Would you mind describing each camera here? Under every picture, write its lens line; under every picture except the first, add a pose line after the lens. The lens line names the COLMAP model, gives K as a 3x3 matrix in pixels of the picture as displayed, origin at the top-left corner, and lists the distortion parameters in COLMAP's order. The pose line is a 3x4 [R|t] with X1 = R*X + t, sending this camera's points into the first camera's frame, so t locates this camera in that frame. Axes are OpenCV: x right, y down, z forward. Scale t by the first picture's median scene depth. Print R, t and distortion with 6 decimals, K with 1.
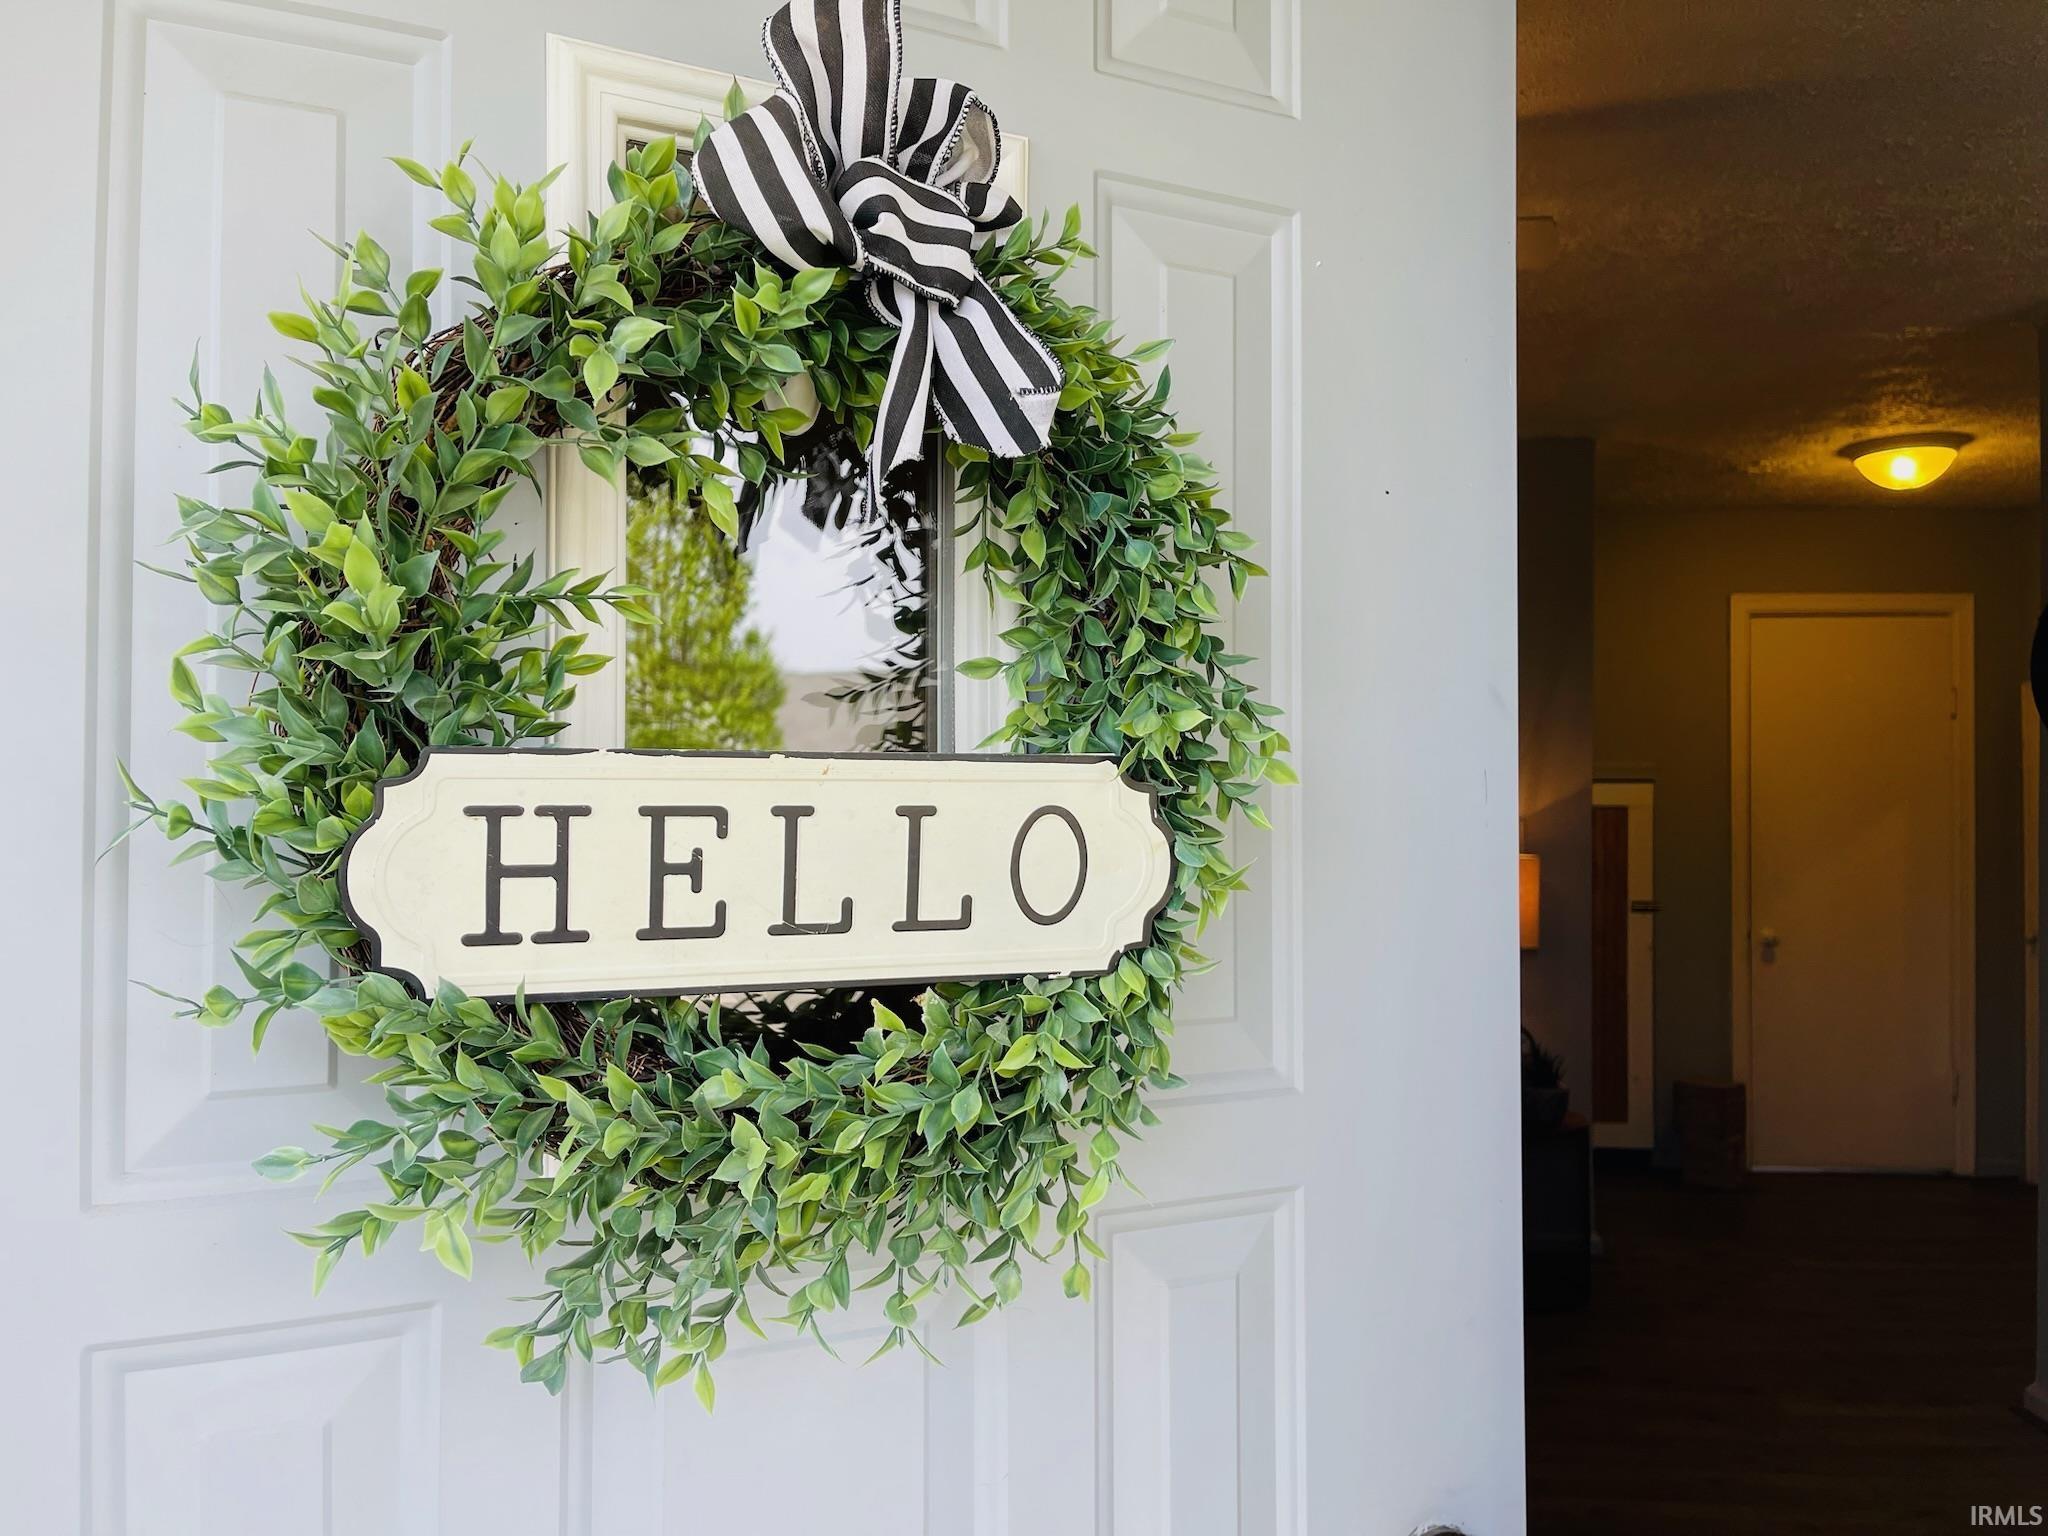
lens RADIAL K [[1539.4, 0, 1033.4], [0, 1539.4, 765.4], [0, 0, 1]] dist [0.011715, -0.016337]
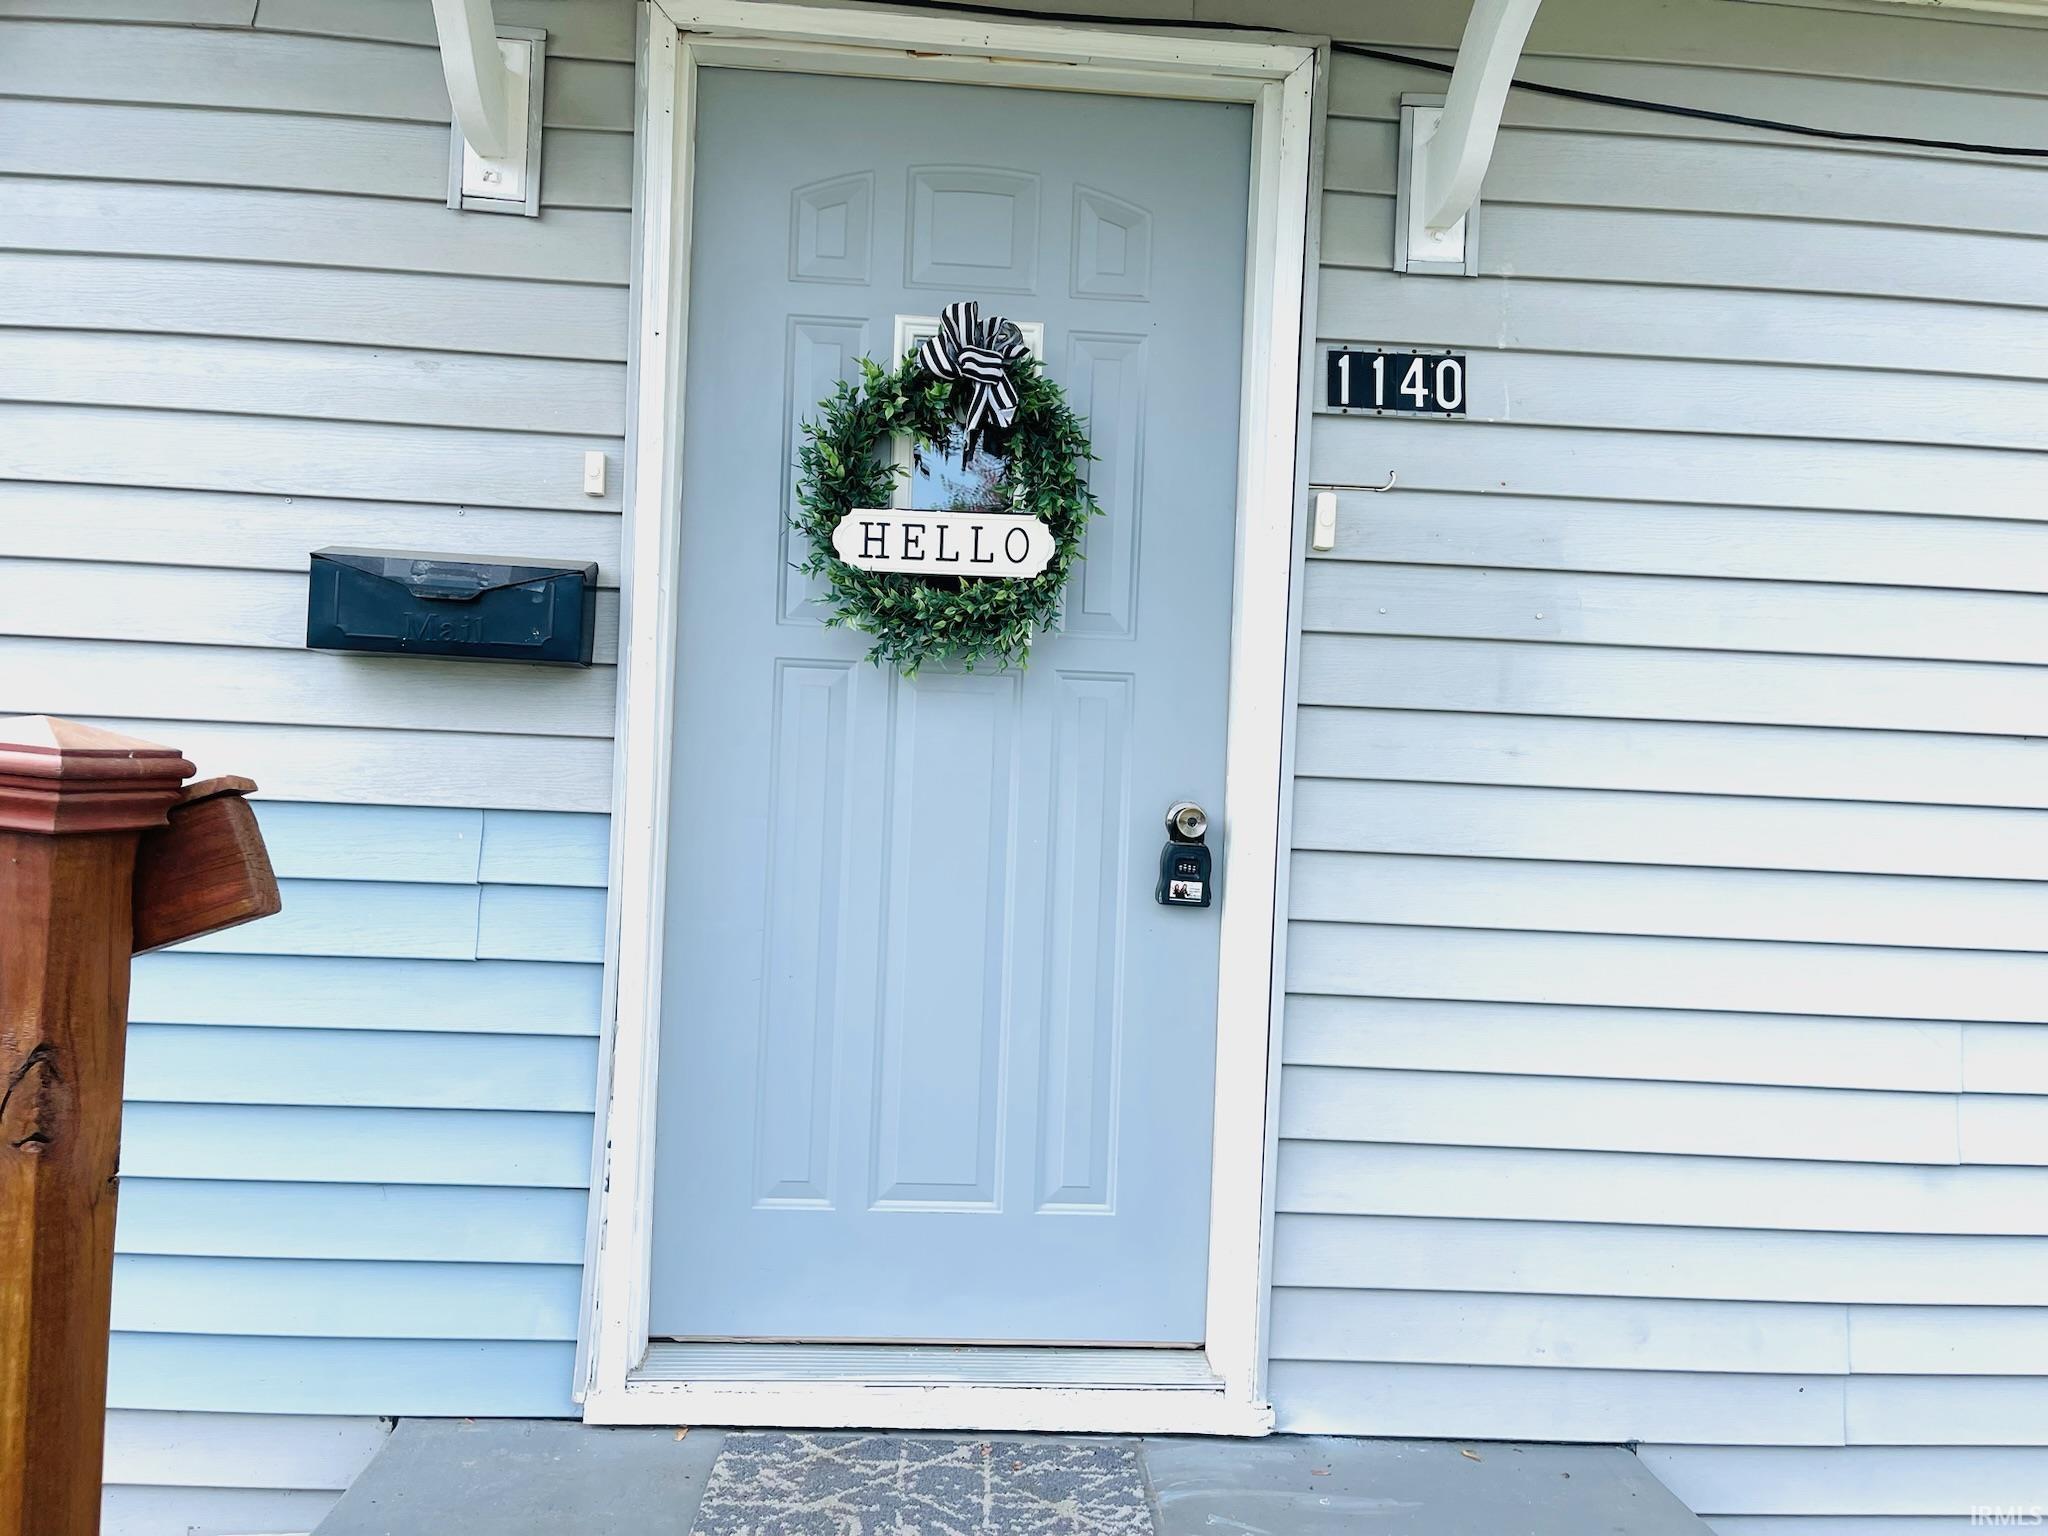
lens RADIAL K [[1539.4, 0, 1020.3], [0, 1539.4, 768.1], [0, 0, 1]] dist [0.011715, -0.016337]
pose [[0.917775, 0.042491, -0.394820, 1.545212], [-0.033393, 0.998995, 0.029890, 0.507295], [0.395693, -0.014248, 0.918272, -2.400143]]
